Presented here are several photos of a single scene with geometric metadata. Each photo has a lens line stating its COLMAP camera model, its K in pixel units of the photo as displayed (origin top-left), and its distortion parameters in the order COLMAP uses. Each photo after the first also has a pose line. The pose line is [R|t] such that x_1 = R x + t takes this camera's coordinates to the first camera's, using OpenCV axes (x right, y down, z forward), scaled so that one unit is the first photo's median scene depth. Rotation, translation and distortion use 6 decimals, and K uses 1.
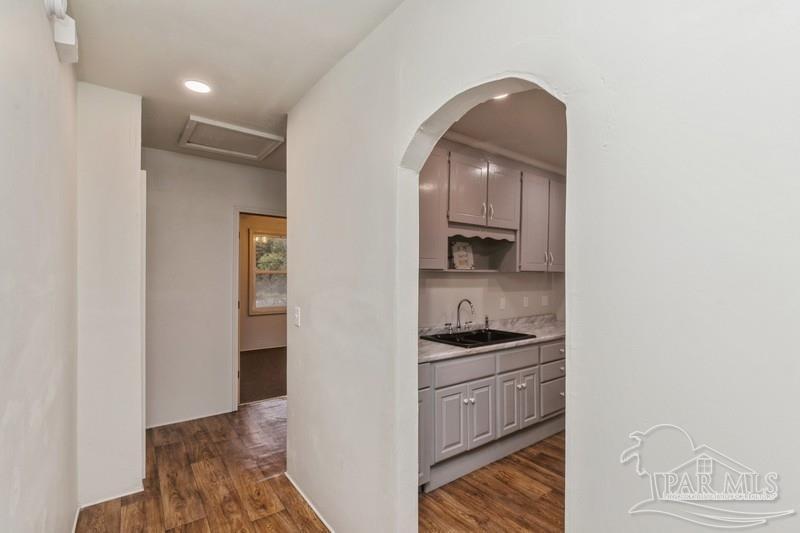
lens RADIAL K [[358.0, 0, 402.3], [0, 358.0, 280.7], [0, 0, 1]] dist [-0.001316, 0.000317]
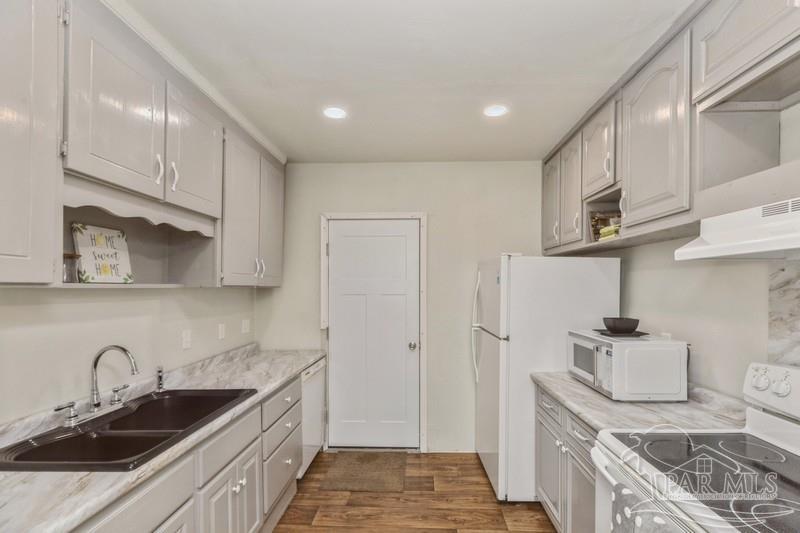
lens RADIAL K [[358.0, 0, 402.3], [0, 358.0, 280.7], [0, 0, 1]] dist [-0.001316, 0.000317]
pose [[0.635397, 0.001765, 0.772184, 0.049121], [0.028243, 0.999275, -0.025524, -0.011042], [-0.771669, 0.038027, 0.634887, 0.372862]]
